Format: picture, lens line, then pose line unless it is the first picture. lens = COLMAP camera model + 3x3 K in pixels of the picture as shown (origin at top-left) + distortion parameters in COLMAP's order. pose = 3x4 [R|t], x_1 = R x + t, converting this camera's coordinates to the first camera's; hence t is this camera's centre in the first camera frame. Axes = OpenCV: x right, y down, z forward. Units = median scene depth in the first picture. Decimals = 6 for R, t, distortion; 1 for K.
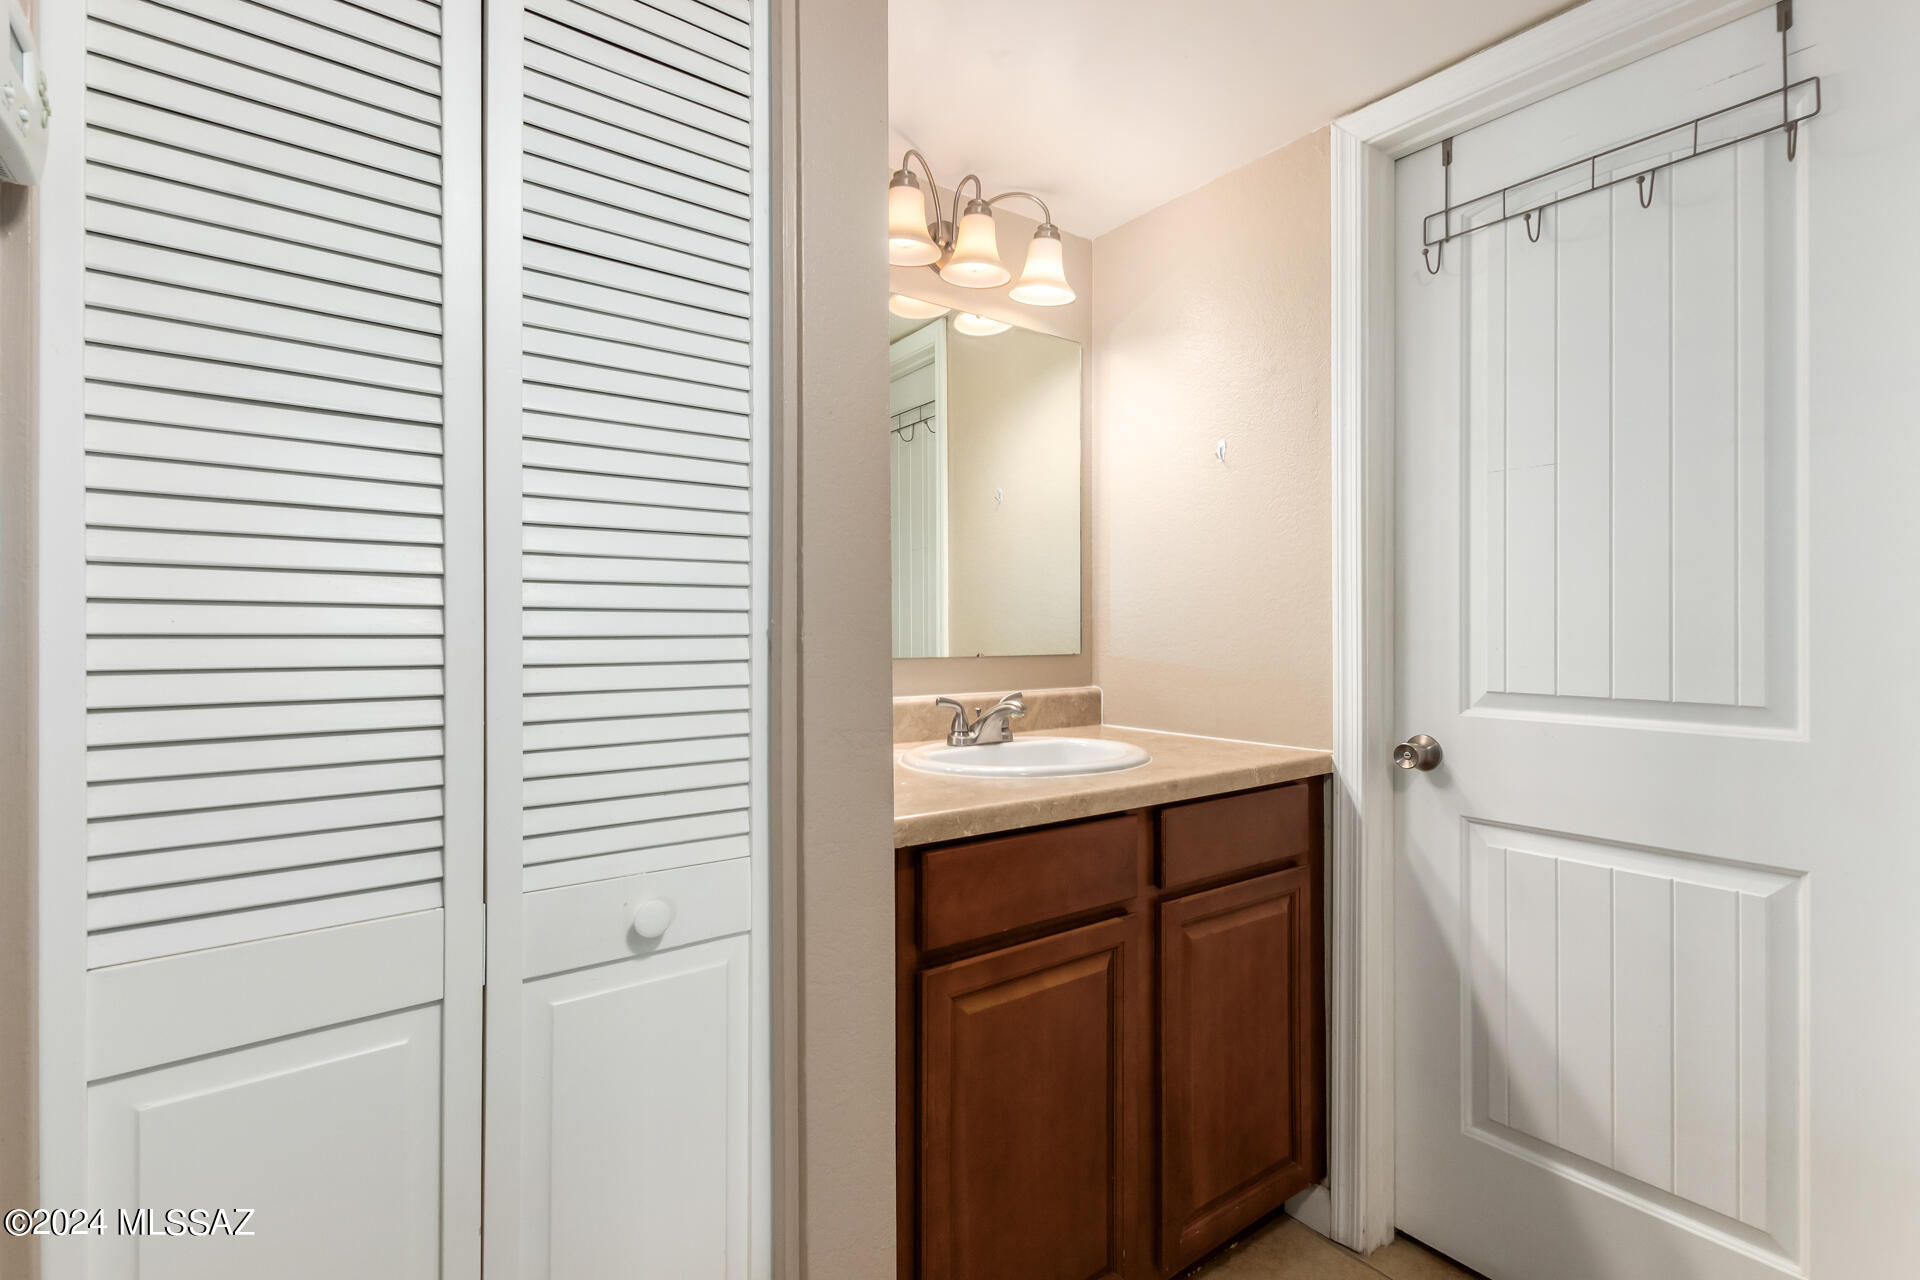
lens RADIAL K [[898.3, 0, 960.0], [0, 898.3, 640.0], [0, 0, 1]] dist [0.002715, -0.000574]
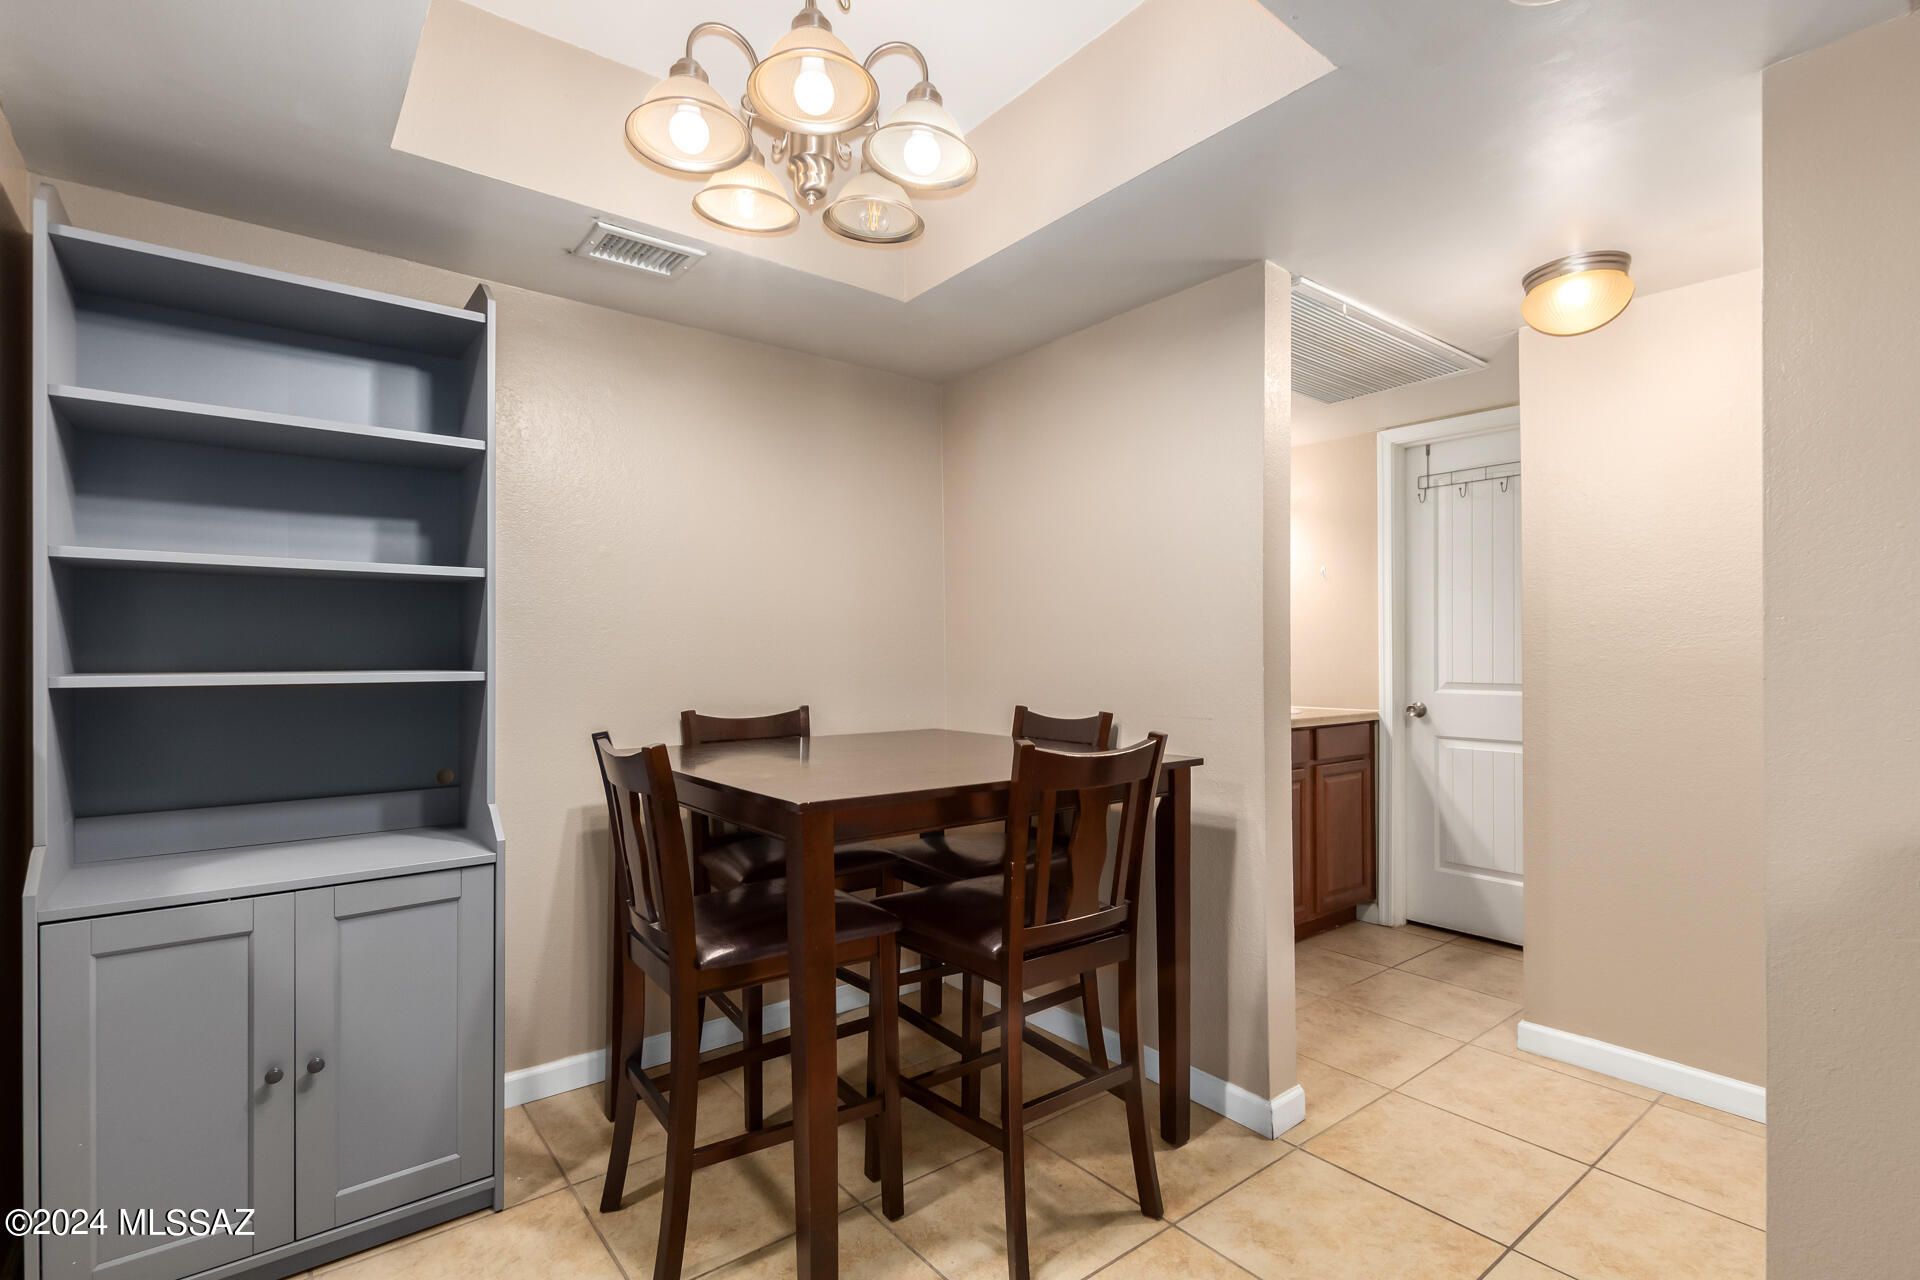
lens RADIAL K [[899.3, 0, 982.0], [0, 899.3, 643.8], [0, 0, 1]] dist [0.001883, -0.000080]
pose [[0.999238, 0.003109, 0.038900, -0.700729], [-0.002662, 0.999930, -0.011534, -0.012596], [-0.038934, 0.011422, 0.999177, -1.276023]]
